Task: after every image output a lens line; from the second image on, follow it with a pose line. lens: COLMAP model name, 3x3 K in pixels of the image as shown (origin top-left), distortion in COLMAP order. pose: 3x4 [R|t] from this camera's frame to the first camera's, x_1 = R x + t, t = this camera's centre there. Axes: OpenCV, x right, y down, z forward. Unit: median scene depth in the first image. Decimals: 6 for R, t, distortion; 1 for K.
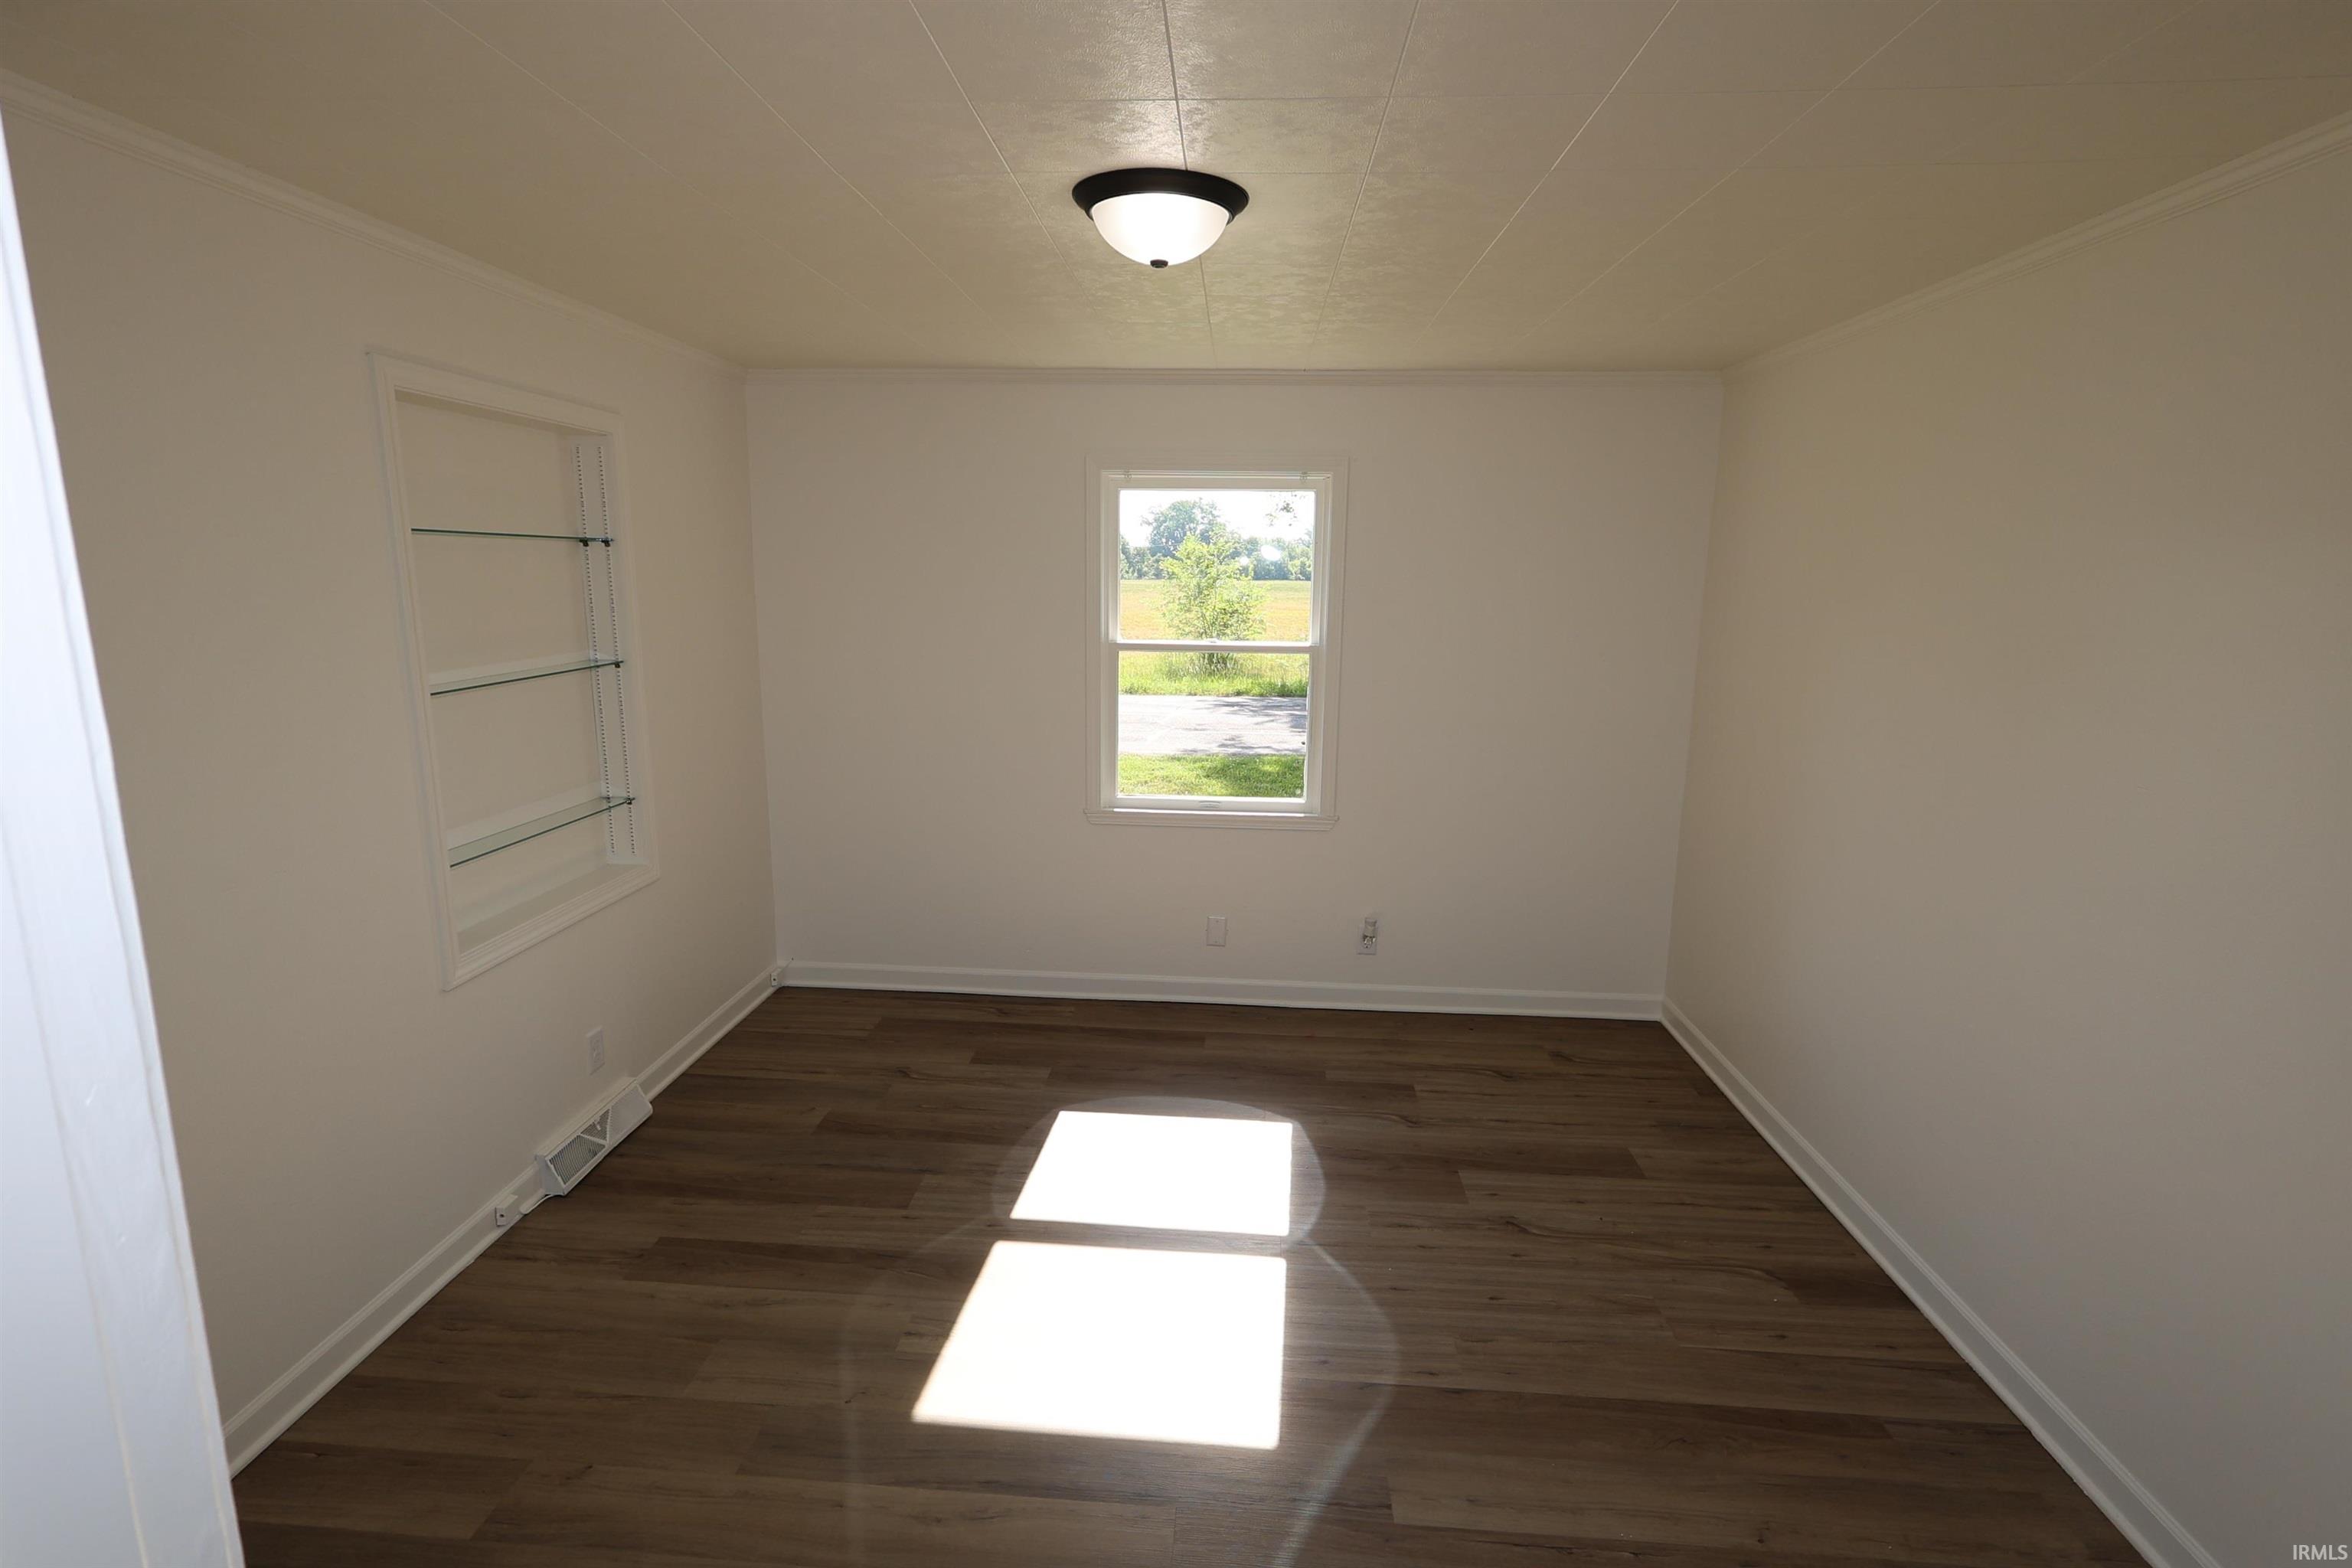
lens RADIAL K [[1122.0, 0, 1166.6], [0, 1122.0, 784.7], [0, 0, 1]] dist [0.004499, 0.000467]
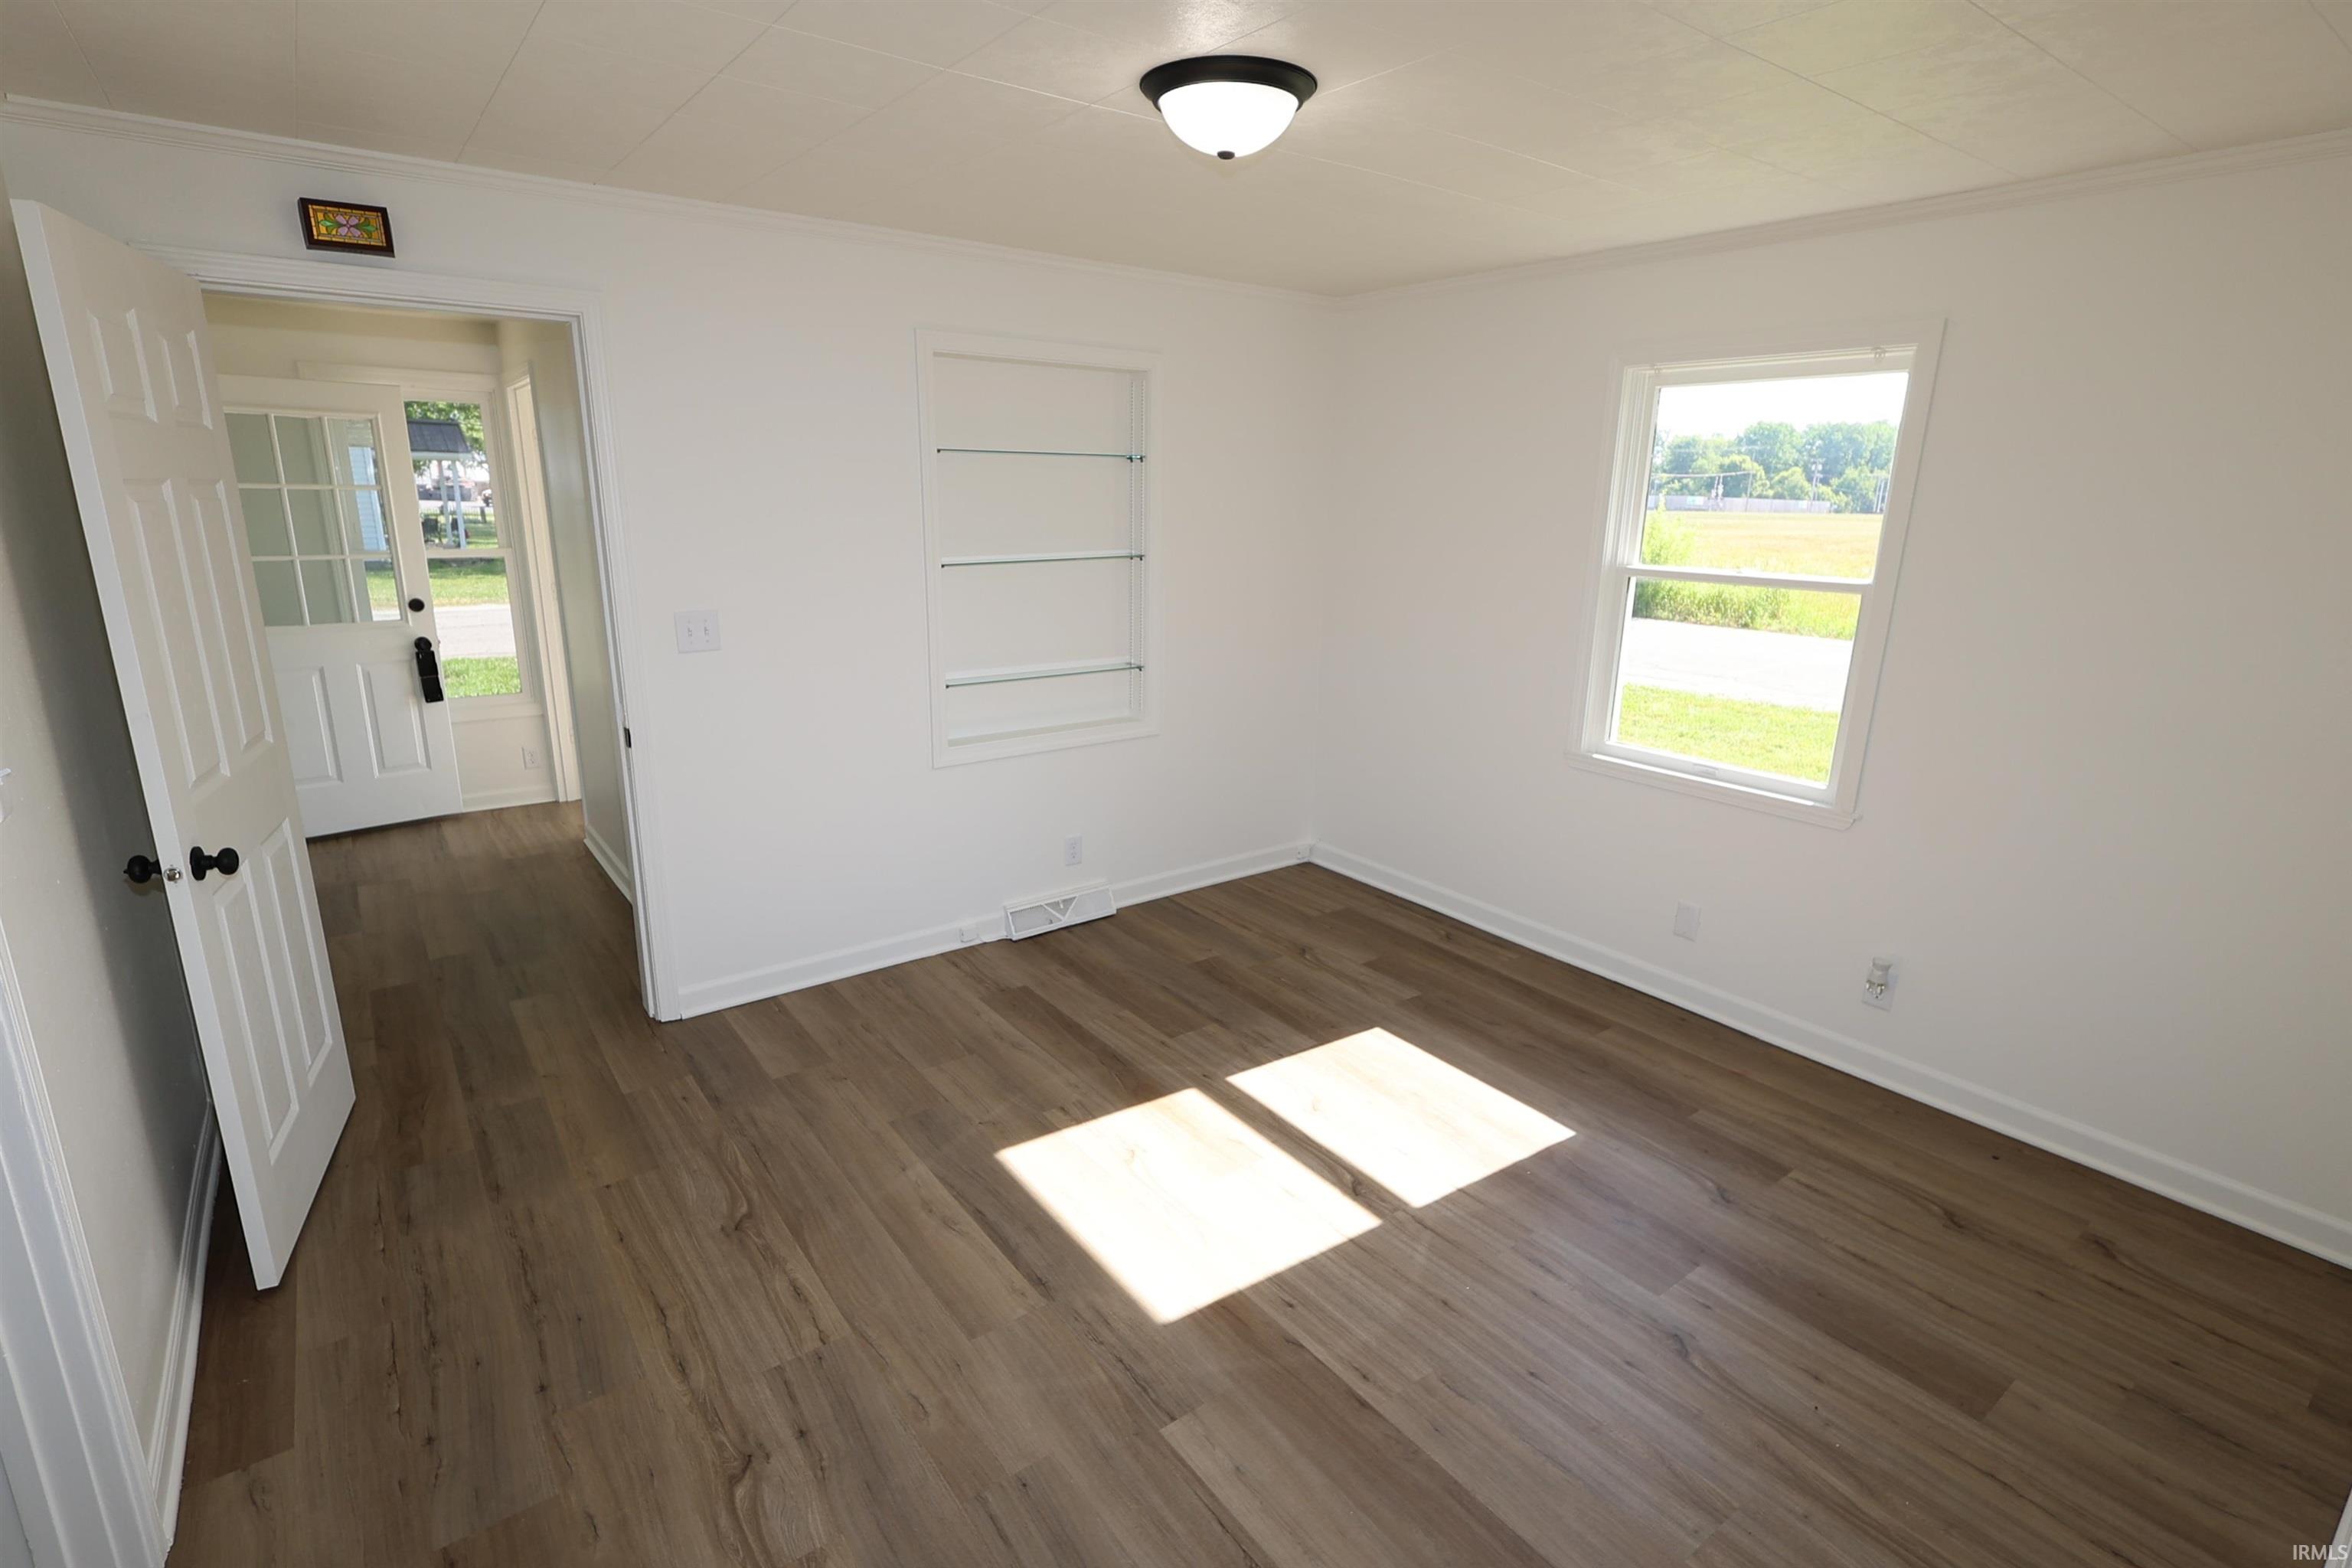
lens RADIAL K [[1122.0, 0, 1170.5], [0, 1122.0, 780.2], [0, 0, 1]] dist [0.004499, 0.000467]
pose [[0.651558, 0.189675, -0.734503, 0.511543], [-0.151926, 0.981248, 0.118624, -0.017088], [0.743230, 0.034300, 0.668157, 0.199403]]
